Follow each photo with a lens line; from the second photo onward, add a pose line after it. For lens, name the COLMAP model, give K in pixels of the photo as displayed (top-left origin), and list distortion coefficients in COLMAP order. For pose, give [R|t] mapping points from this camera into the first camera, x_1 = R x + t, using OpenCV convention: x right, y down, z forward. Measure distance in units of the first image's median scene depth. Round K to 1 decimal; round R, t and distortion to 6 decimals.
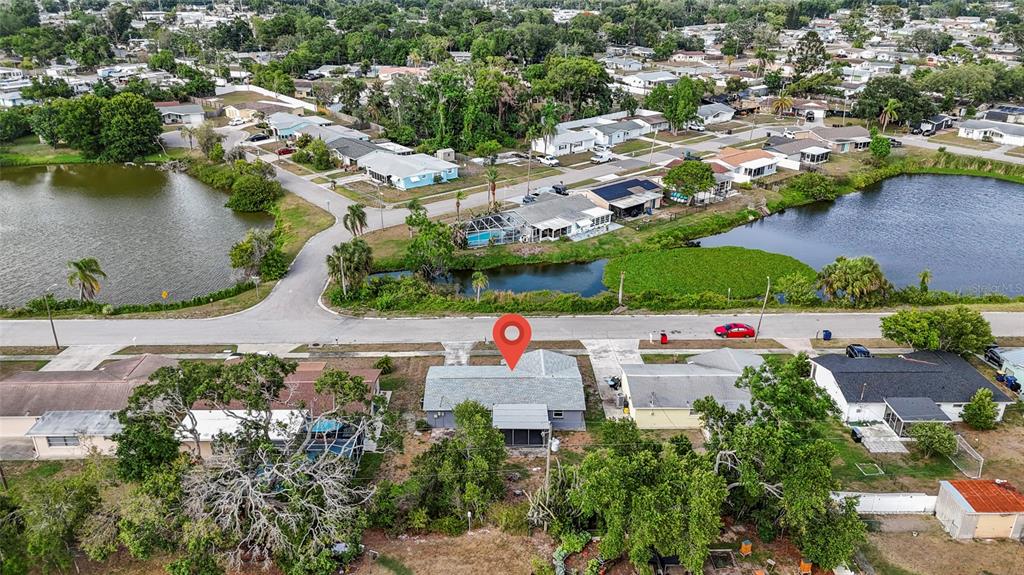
lens RADIAL K [[747.8, 0, 512.0], [0, 747.8, 287.5], [0, 0, 1]] dist [0.087130, -0.088634]
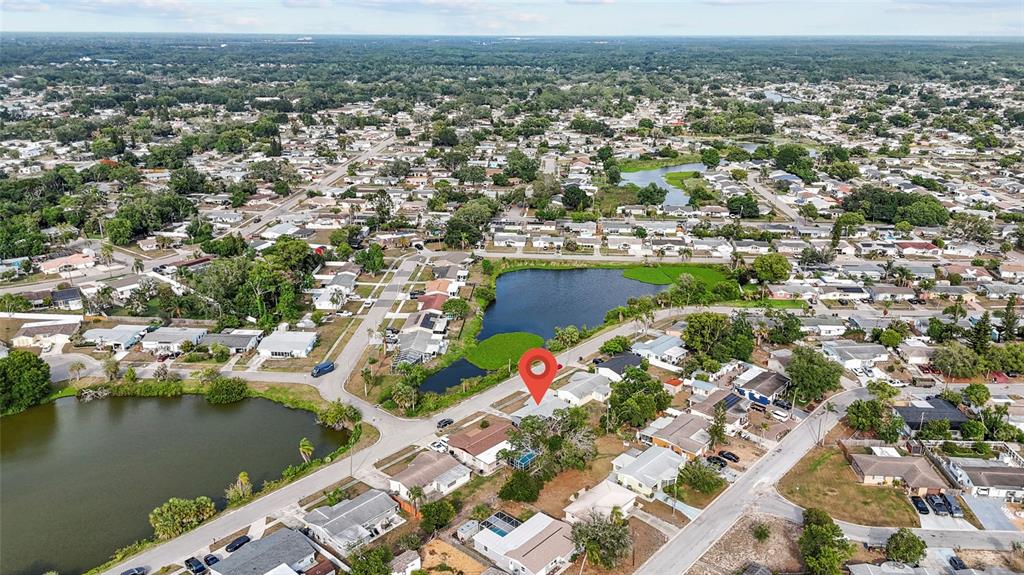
lens RADIAL K [[747.8, 0, 512.0], [0, 747.8, 287.5], [0, 0, 1]] dist [0.087130, -0.088634]
pose [[0.691030, -0.231609, 0.684715, -0.895109], [0.280237, 0.959030, 0.041576, -0.212265], [-0.666292, 0.163152, 0.727624, -0.482607]]
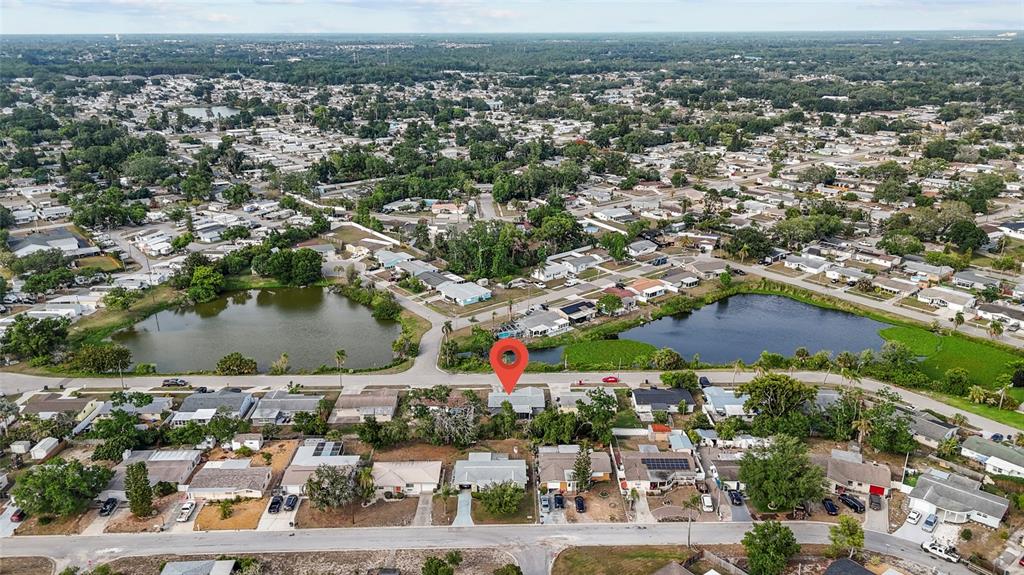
lens RADIAL K [[747.8, 0, 512.0], [0, 747.8, 287.5], [0, 0, 1]] dist [0.087130, -0.088634]
pose [[0.999909, -0.000848, -0.013465, 0.005377], [-0.000116, 0.997443, -0.071472, -0.040571], [0.013491, 0.071467, 0.997352, -0.876652]]
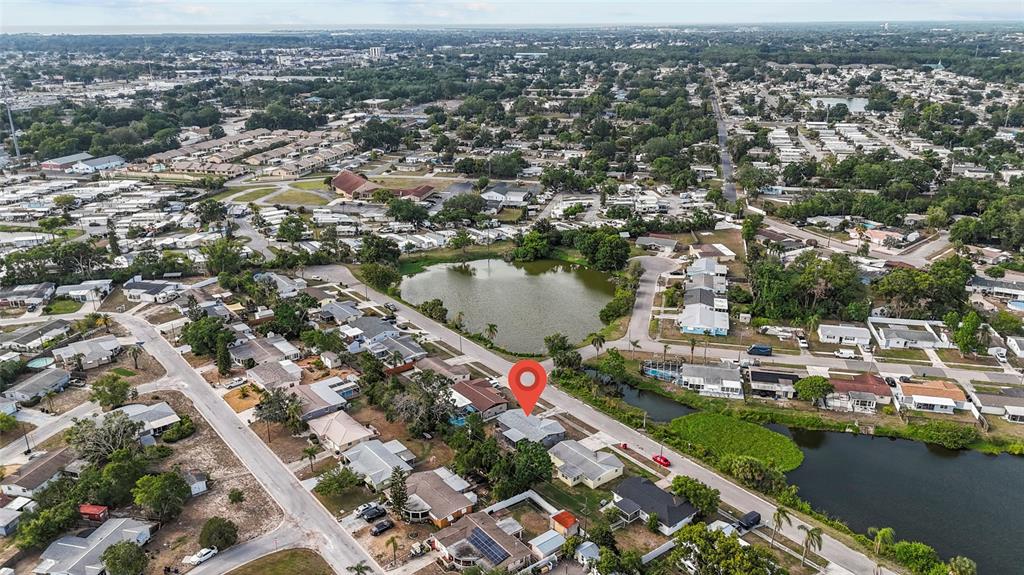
lens RADIAL K [[747.8, 0, 512.0], [0, 747.8, 287.5], [0, 0, 1]] dist [0.087130, -0.088634]
pose [[0.599119, 0.262635, -0.756359, 0.858296], [-0.305006, 0.948305, 0.087688, -0.253482], [0.740289, 0.178158, 0.648252, -0.380638]]
